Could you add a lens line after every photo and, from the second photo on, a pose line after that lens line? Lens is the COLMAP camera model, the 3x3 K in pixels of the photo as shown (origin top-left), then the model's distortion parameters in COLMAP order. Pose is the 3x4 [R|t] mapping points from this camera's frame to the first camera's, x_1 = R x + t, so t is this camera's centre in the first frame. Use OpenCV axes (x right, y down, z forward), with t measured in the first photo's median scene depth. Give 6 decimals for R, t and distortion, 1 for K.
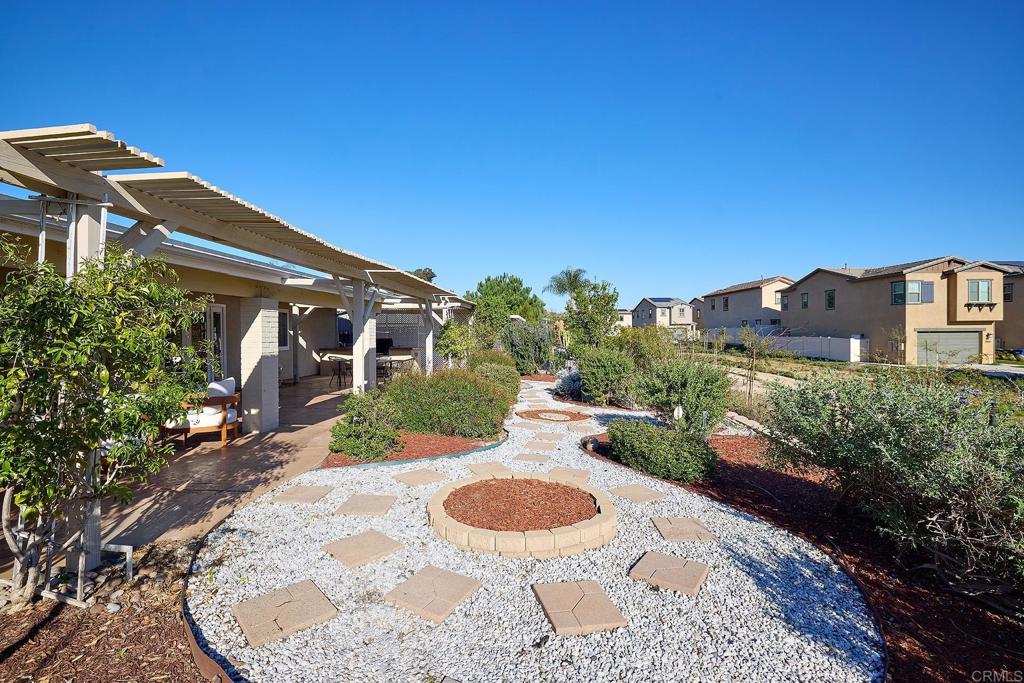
lens RADIAL K [[477.0, 0, 512.0], [0, 477.0, 341.5], [0, 0, 1]] dist [0.000387, 0.000259]
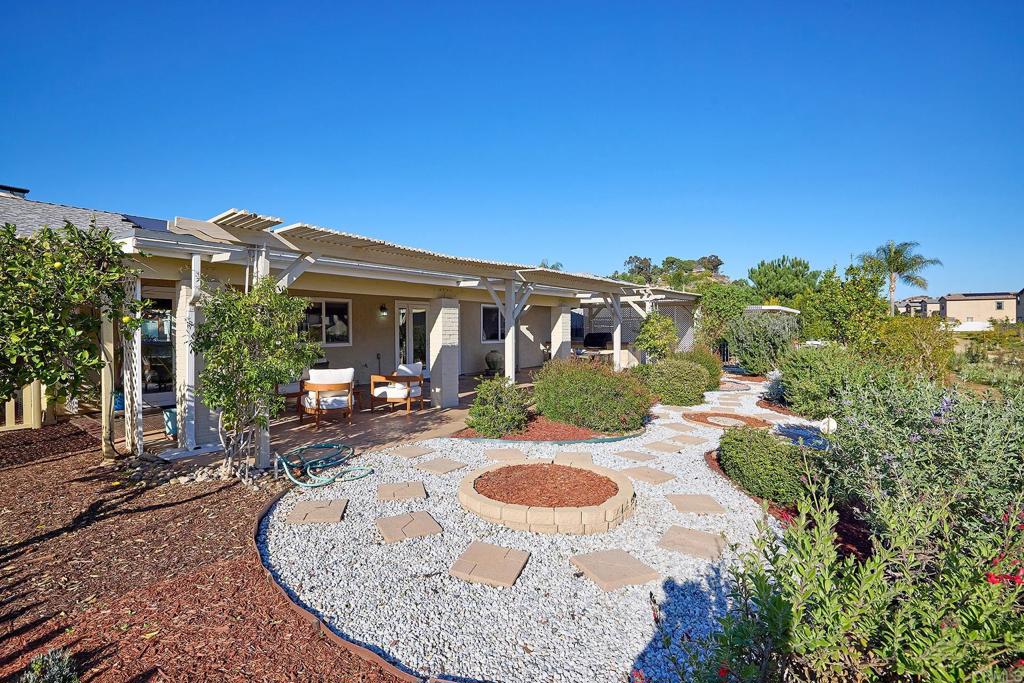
lens RADIAL K [[508.1, 0, 512.0], [0, 508.1, 341.5], [0, 0, 1]] dist [-0.036267, 0.000325]
pose [[0.827622, 0.011945, -0.561159, 0.361264], [-0.006957, 0.999915, 0.011025, 0.003538], [0.561243, -0.005220, 0.827635, 0.014164]]
